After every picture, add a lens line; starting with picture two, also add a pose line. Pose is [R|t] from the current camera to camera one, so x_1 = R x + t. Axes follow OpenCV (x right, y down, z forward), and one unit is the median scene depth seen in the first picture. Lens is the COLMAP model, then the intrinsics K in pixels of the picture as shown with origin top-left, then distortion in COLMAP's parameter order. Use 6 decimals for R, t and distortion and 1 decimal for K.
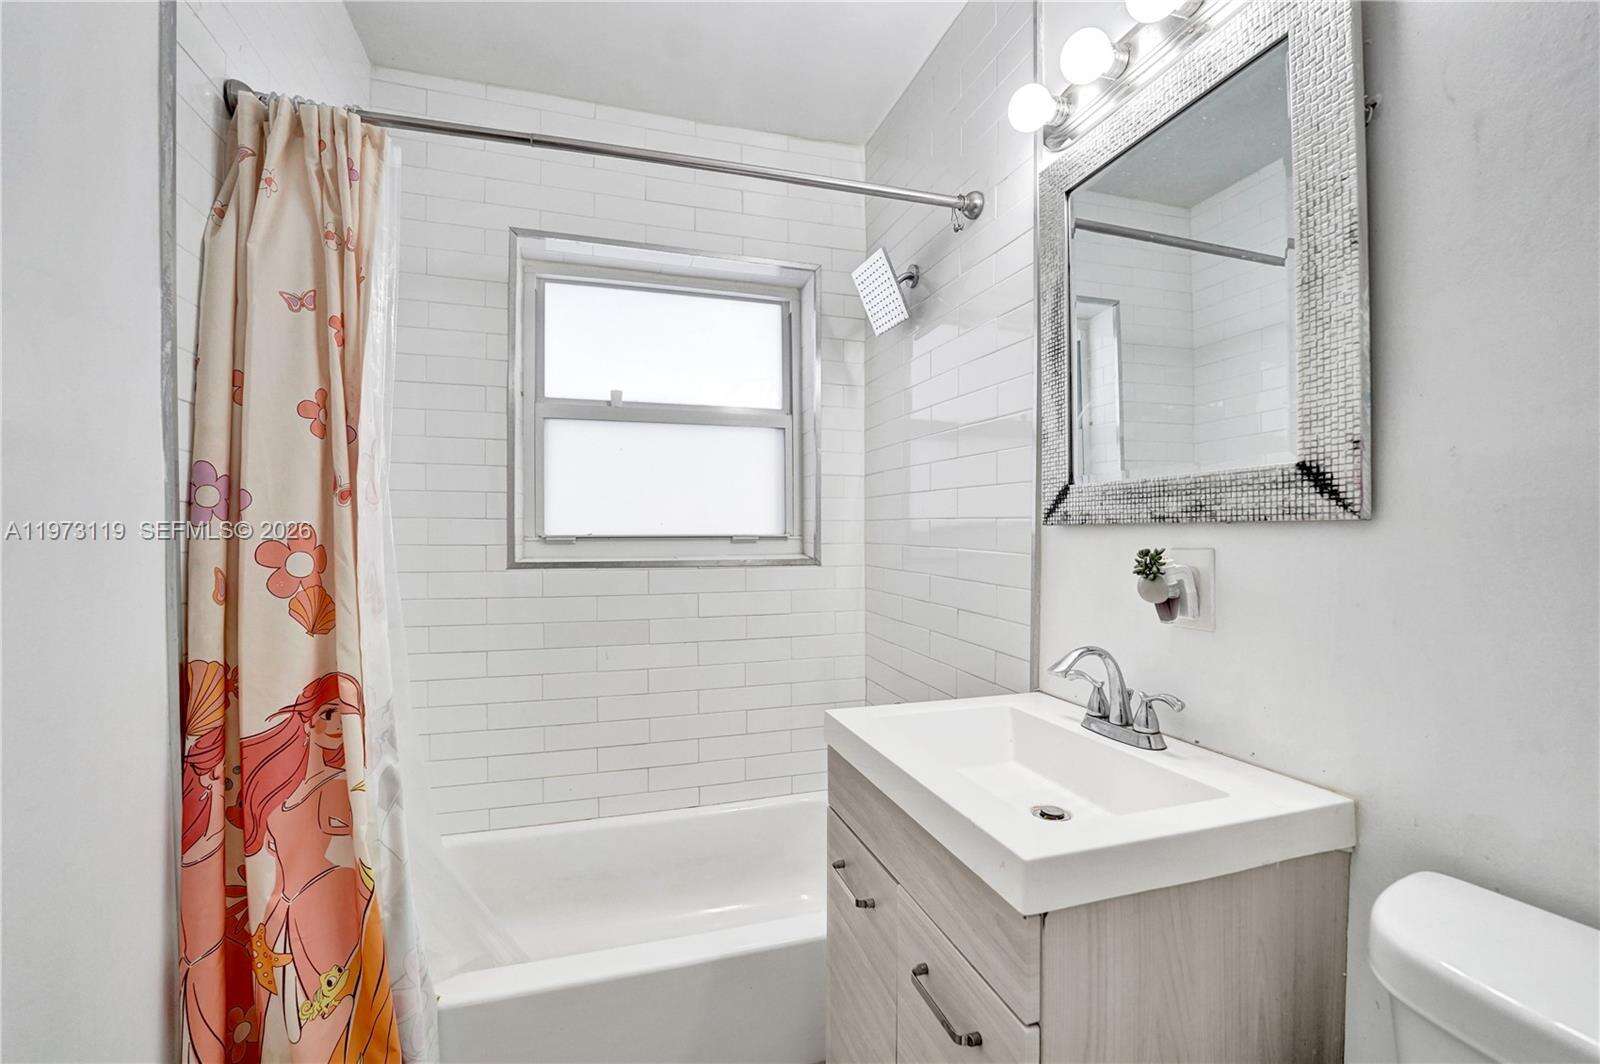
lens RADIAL K [[655.2, 0, 794.9], [0, 655.2, 533.4], [0, 0, 1]] dist [-0.023395, 0.000838]
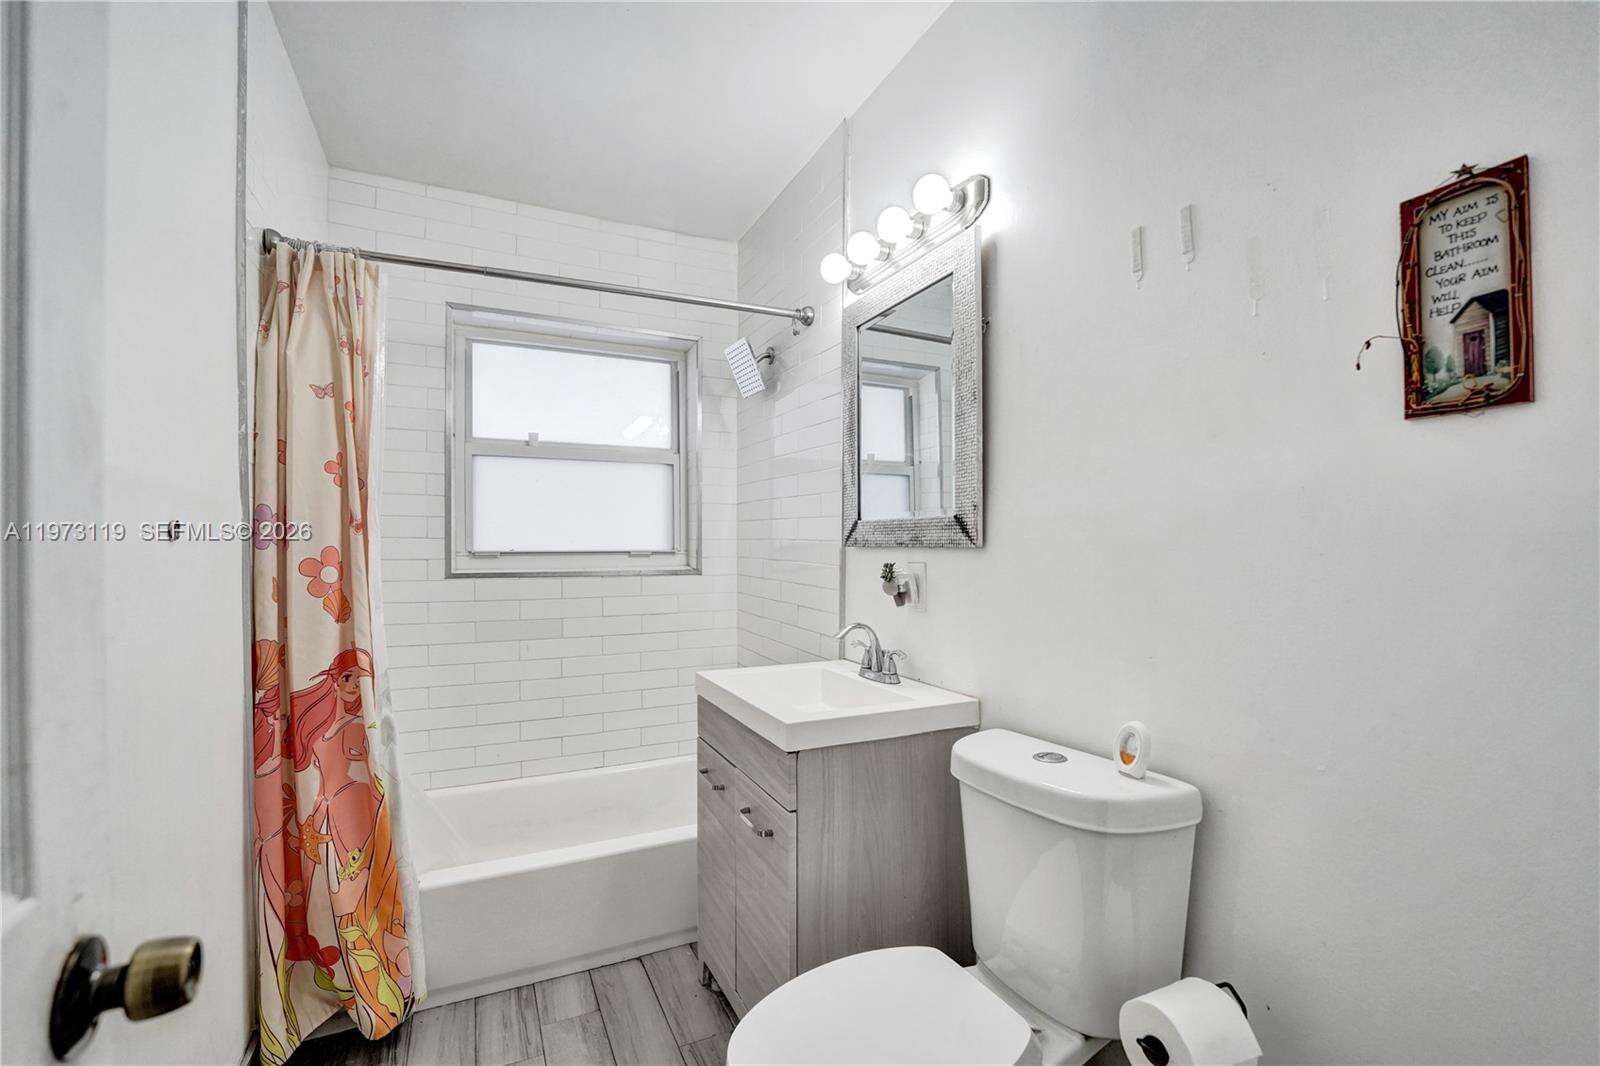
lens RADIAL K [[673.4, 0, 792.4], [0, 673.4, 549.9], [0, 0, 1]] dist [-0.020650, 0.000456]
pose [[0.989333, 0.000565, 0.145669, 0.046479], [-0.001965, 0.999953, 0.009467, -0.023040], [-0.145657, -0.009652, 0.989288, -0.608852]]
